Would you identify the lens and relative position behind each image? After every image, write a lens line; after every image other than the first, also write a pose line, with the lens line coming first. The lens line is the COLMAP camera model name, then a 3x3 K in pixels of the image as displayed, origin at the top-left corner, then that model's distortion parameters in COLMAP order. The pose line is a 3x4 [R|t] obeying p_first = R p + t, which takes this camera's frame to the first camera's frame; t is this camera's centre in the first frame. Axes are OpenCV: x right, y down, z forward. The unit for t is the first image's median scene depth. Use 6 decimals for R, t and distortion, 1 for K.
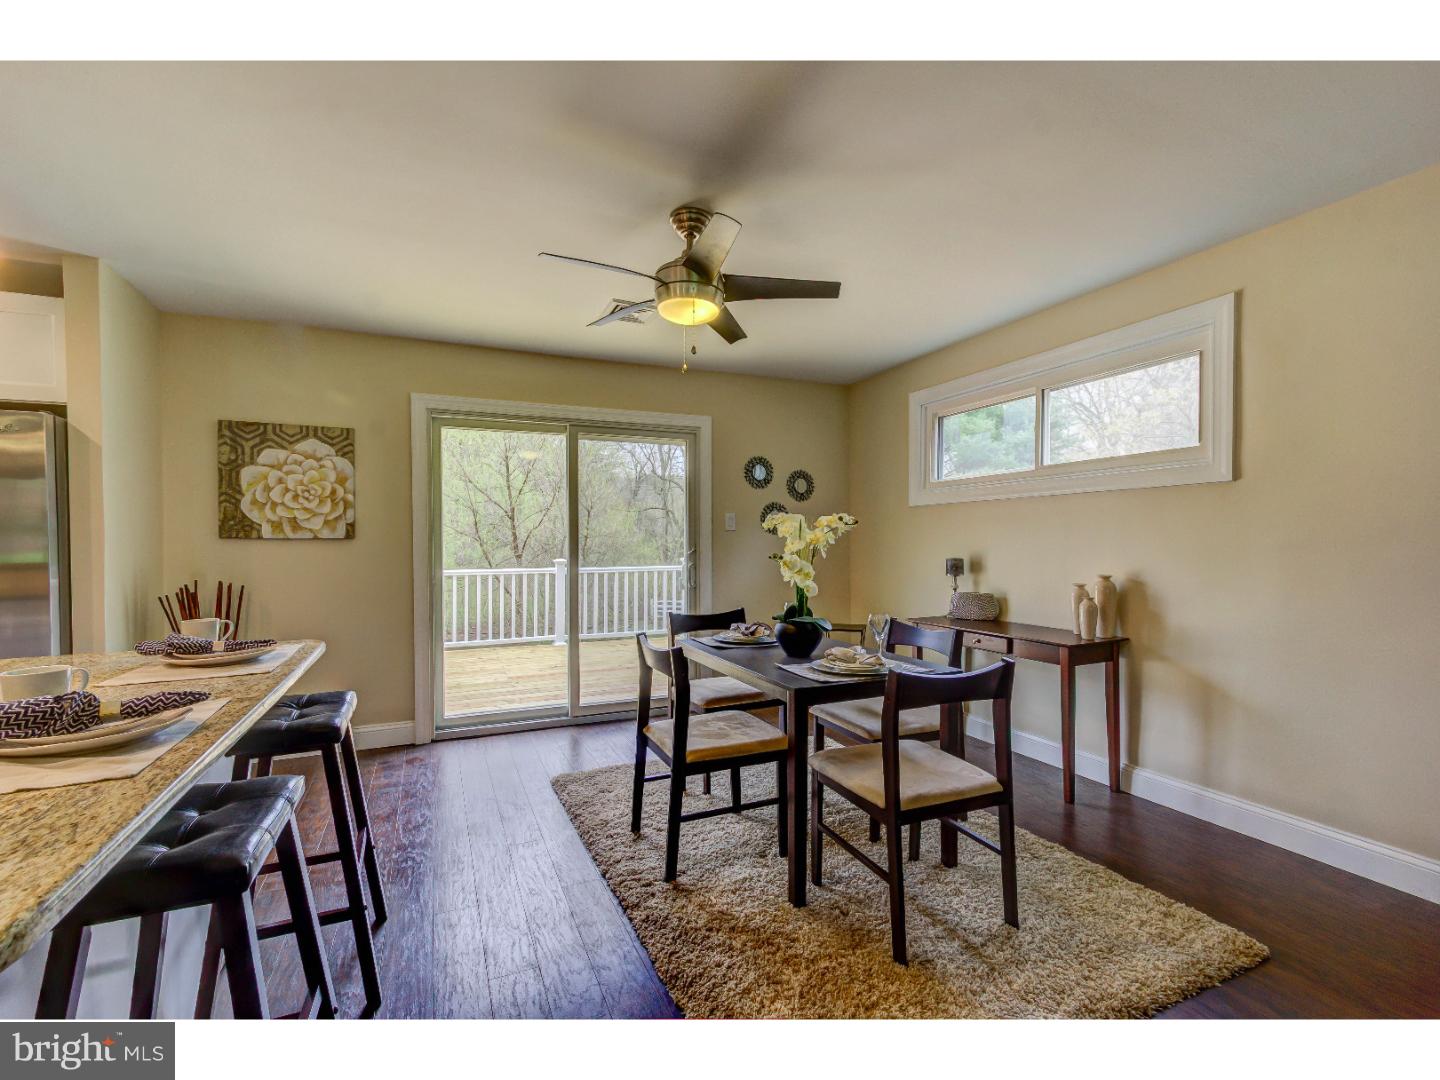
lens RADIAL K [[657.8, 0, 722.2], [0, 657.8, 549.7], [0, 0, 1]] dist [-0.001082, 0.000967]
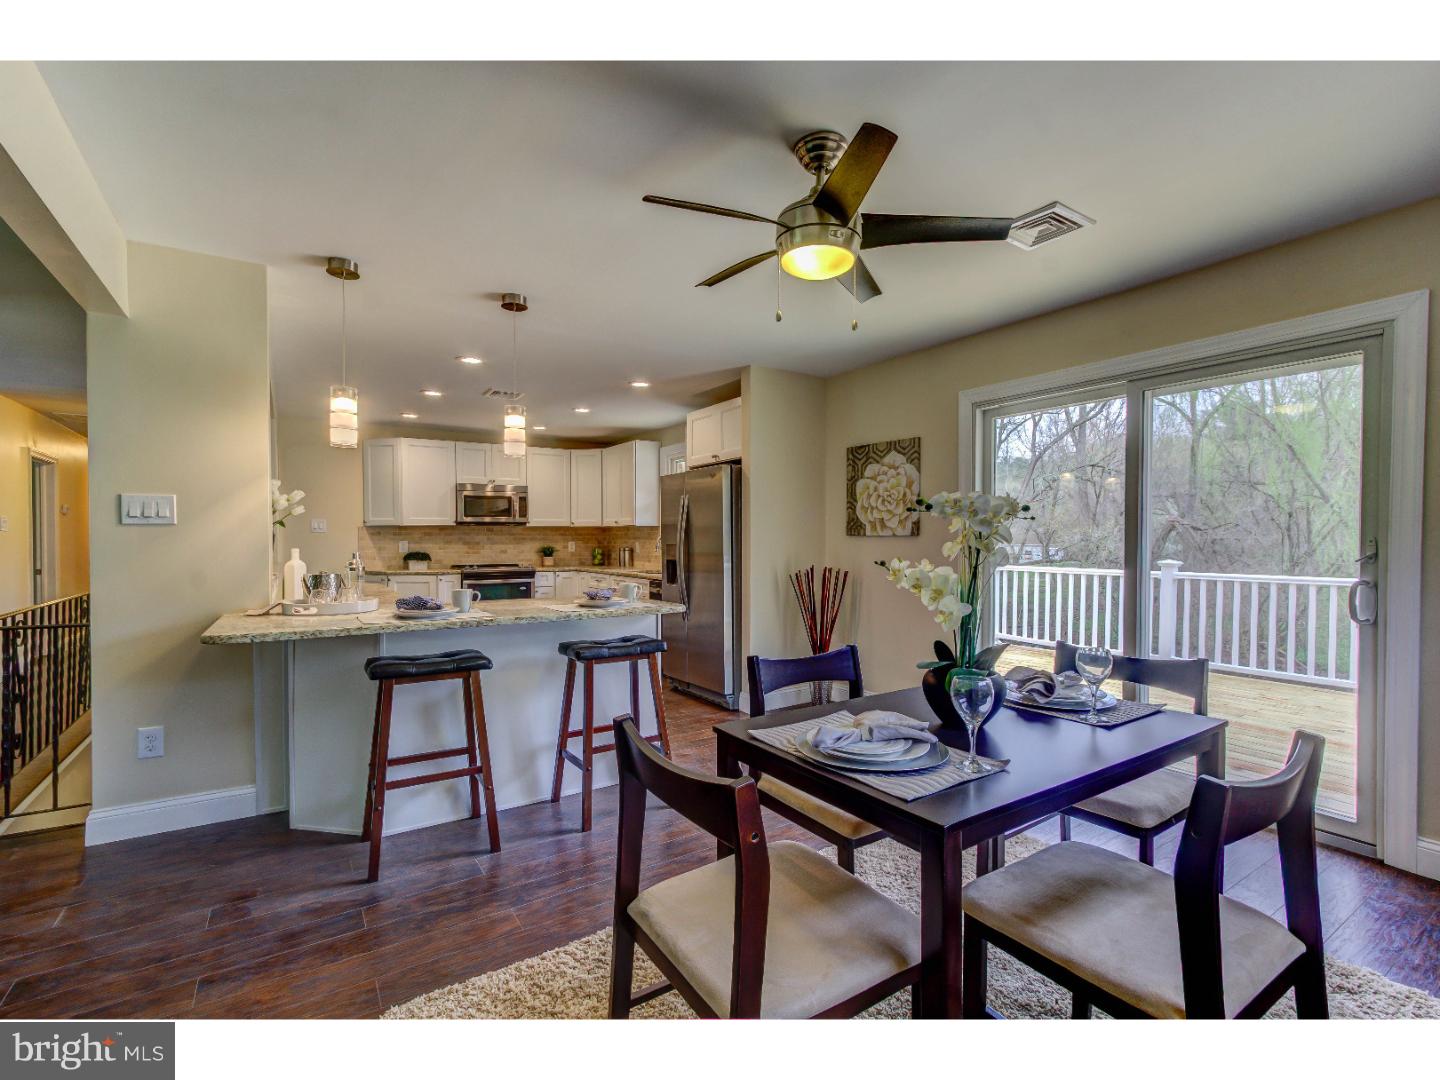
lens RADIAL K [[657.8, 0, 725.9], [0, 657.8, 550.4], [0, 0, 1]] dist [-0.001082, 0.000967]
pose [[0.173468, 0.020710, -0.984622, 0.507635], [-0.010270, 0.999763, 0.019220, -0.009804], [0.984786, 0.006778, 0.173640, 0.505240]]
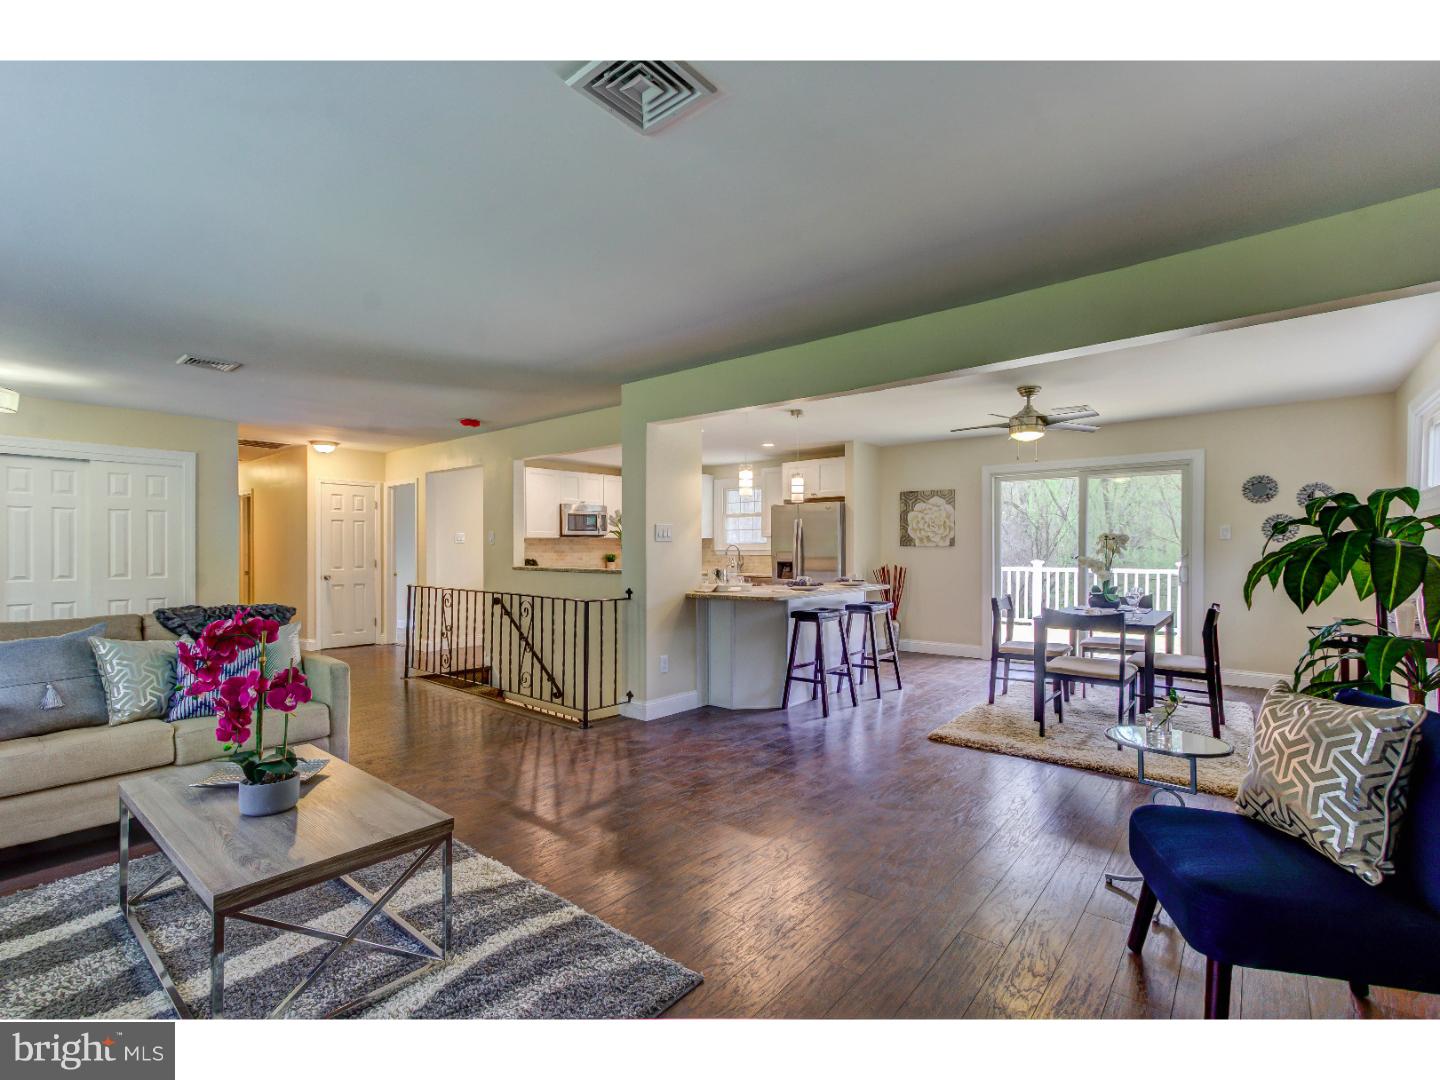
lens RADIAL K [[657.8, 0, 722.5], [0, 657.8, 546.0], [0, 0, 1]] dist [-0.001082, 0.000967]
pose [[0.456887, 0.000131, -0.889525, 0.888671], [-0.010102, 0.999936, -0.005041, -0.000273], [0.889468, 0.011289, 0.456859, -0.513155]]
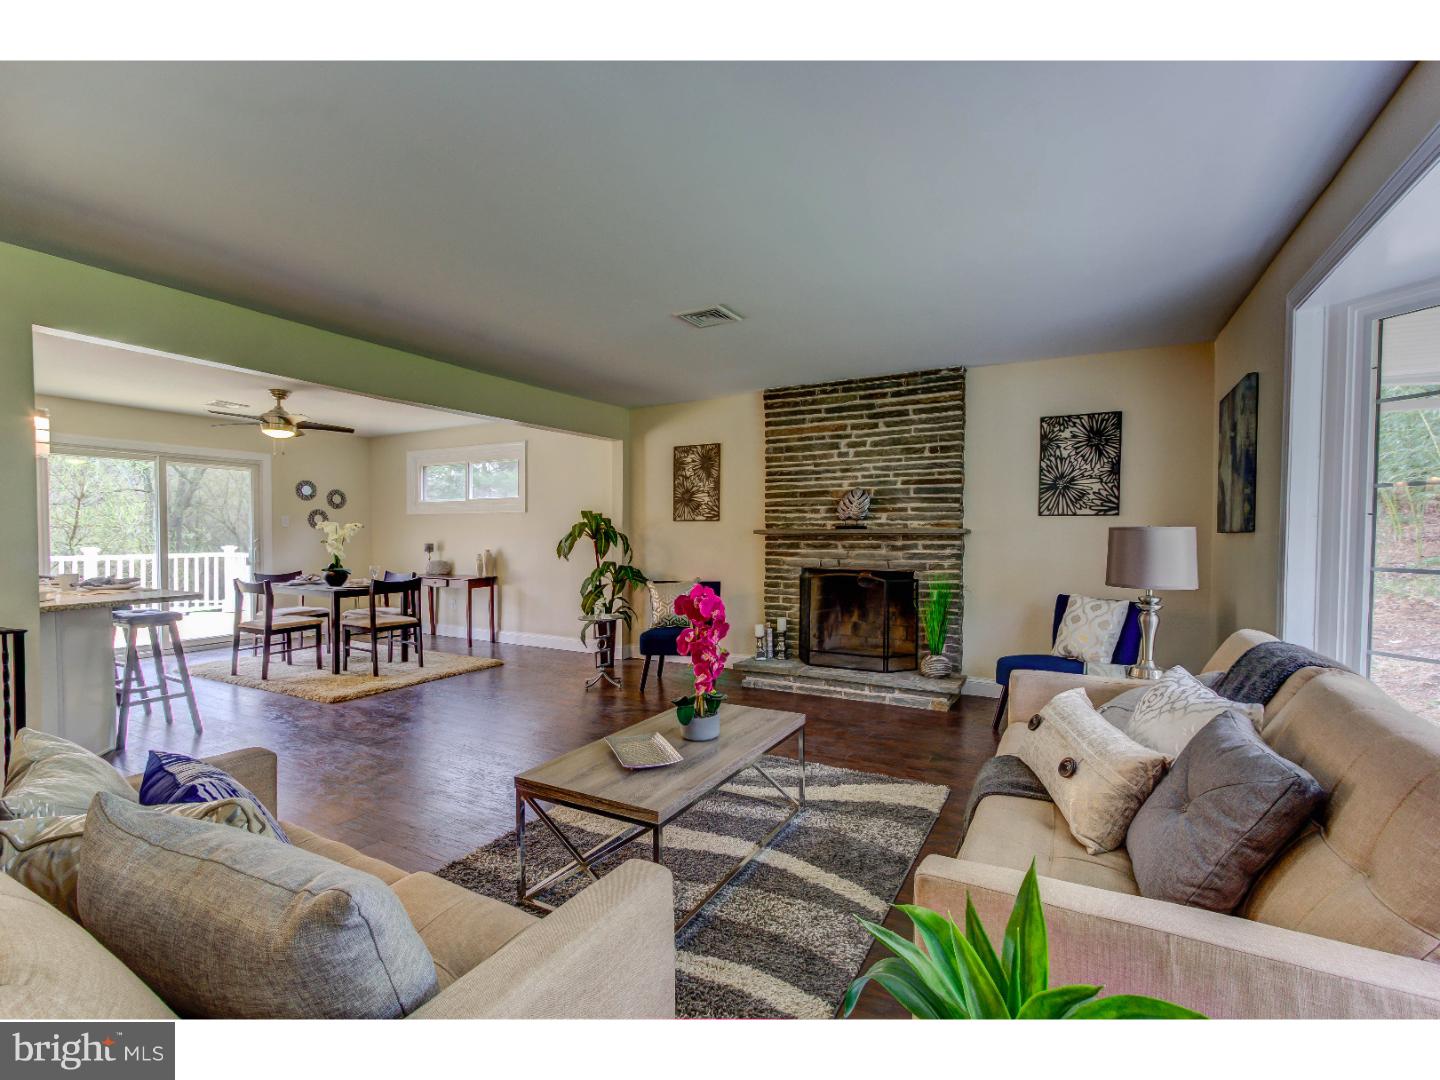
lens RADIAL K [[657.8, 0, 723.9], [0, 657.8, 550.5], [0, 0, 1]] dist [-0.001082, 0.000967]
pose [[0.797291, -0.009881, 0.603514, -0.133081], [0.000408, 0.999875, 0.015830, 0.004021], [-0.603594, -0.012375, 0.797196, -1.164465]]
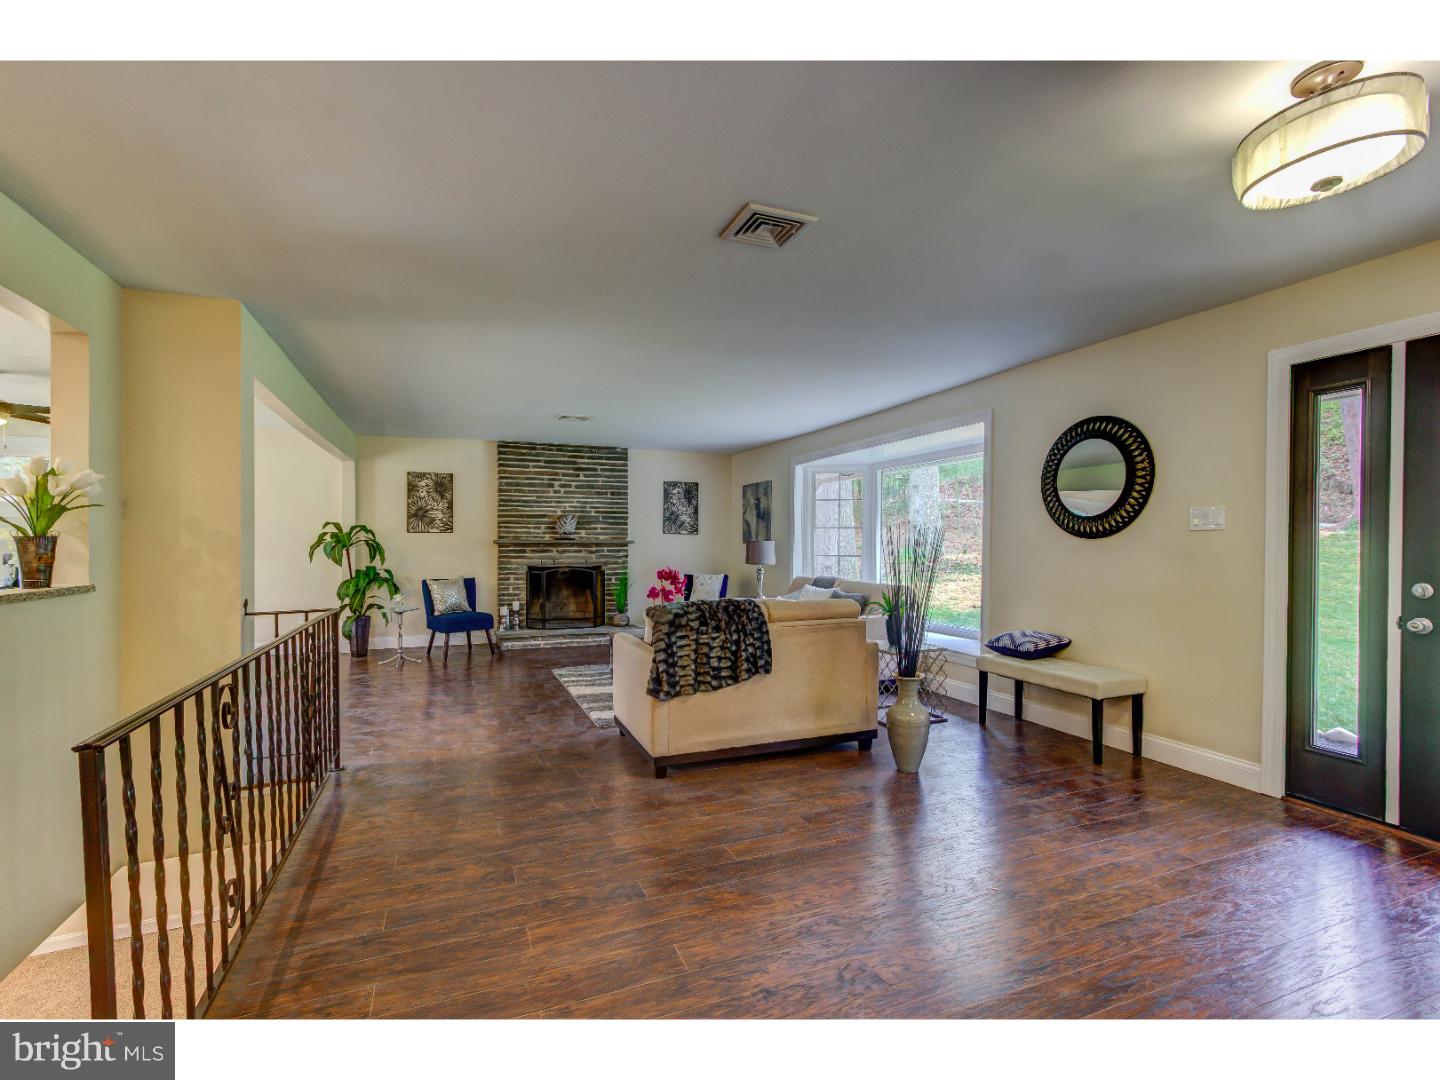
lens RADIAL K [[657.8, 0, 717.1], [0, 657.8, 551.7], [0, 0, 1]] dist [-0.001082, 0.000967]
pose [[0.022609, -0.008655, 0.999707, -1.266875], [0.005145, 0.999950, 0.008541, 0.003212], [-0.999731, 0.004951, 0.022653, -0.760508]]
